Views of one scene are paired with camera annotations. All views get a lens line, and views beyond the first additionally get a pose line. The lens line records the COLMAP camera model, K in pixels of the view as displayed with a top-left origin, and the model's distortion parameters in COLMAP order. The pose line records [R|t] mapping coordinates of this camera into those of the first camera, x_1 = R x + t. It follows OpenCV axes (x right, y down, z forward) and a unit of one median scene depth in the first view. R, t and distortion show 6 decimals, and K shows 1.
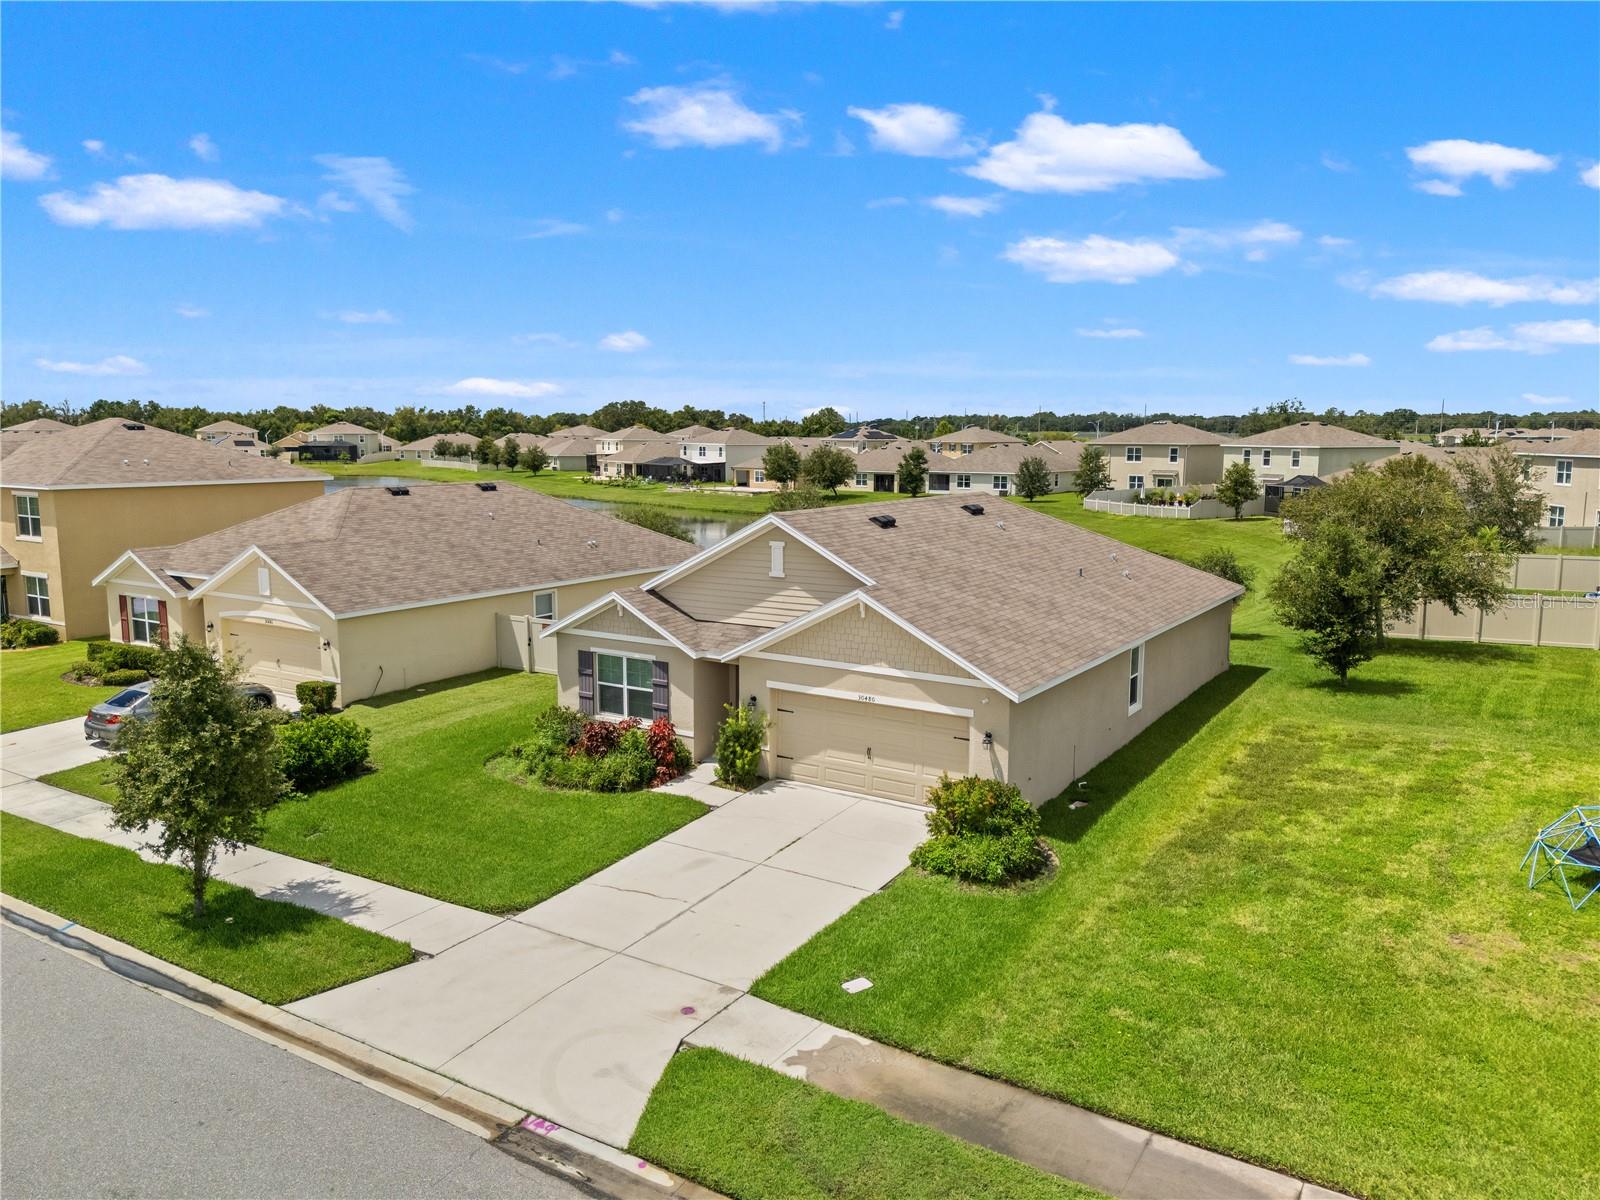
lens RADIAL K [[1170.8, 0, 800.0], [0, 1170.8, 600.0], [0, 0, 1]] dist [0.102486, -0.128777]
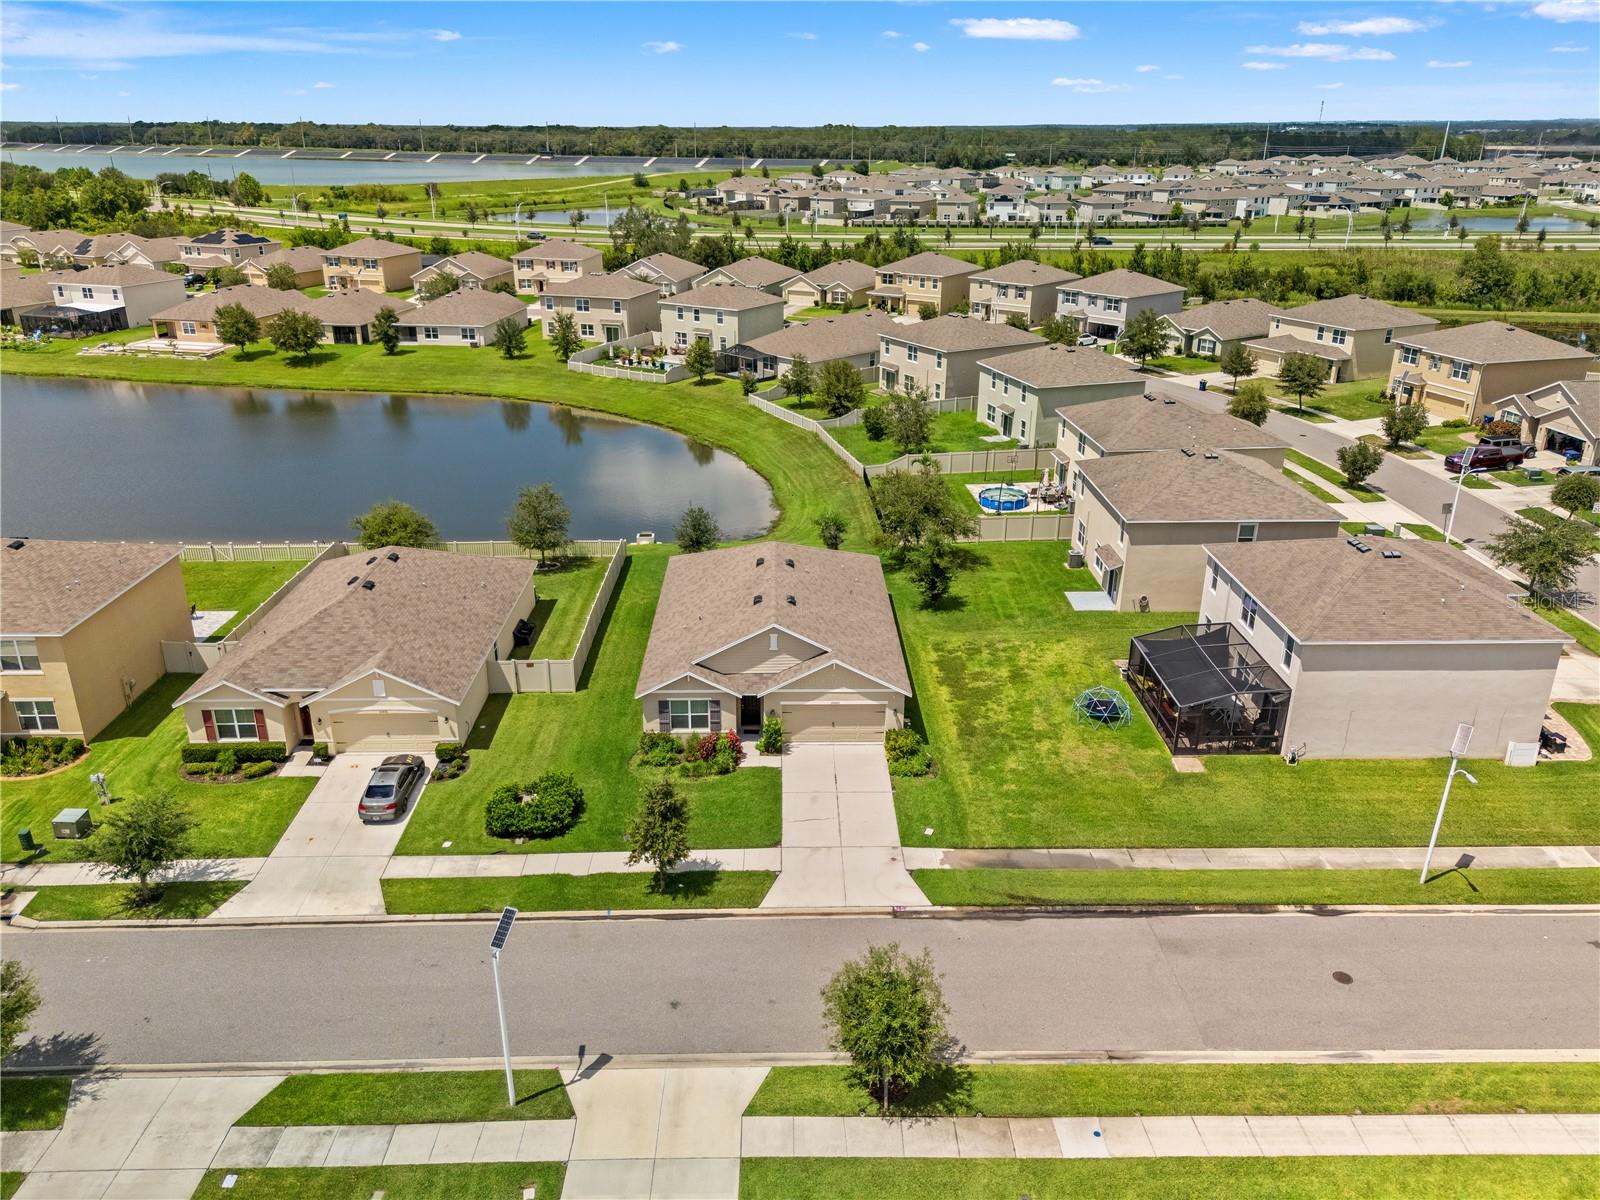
lens RADIAL K [[1170.8, 0, 800.0], [0, 1170.8, 600.0], [0, 0, 1]] dist [0.102486, -0.128777]
pose [[0.832836, -0.205673, 0.513891, -1.027419], [0.079546, 0.963239, 0.256598, -0.633743], [-0.547775, -0.172826, 0.818580, -0.684003]]
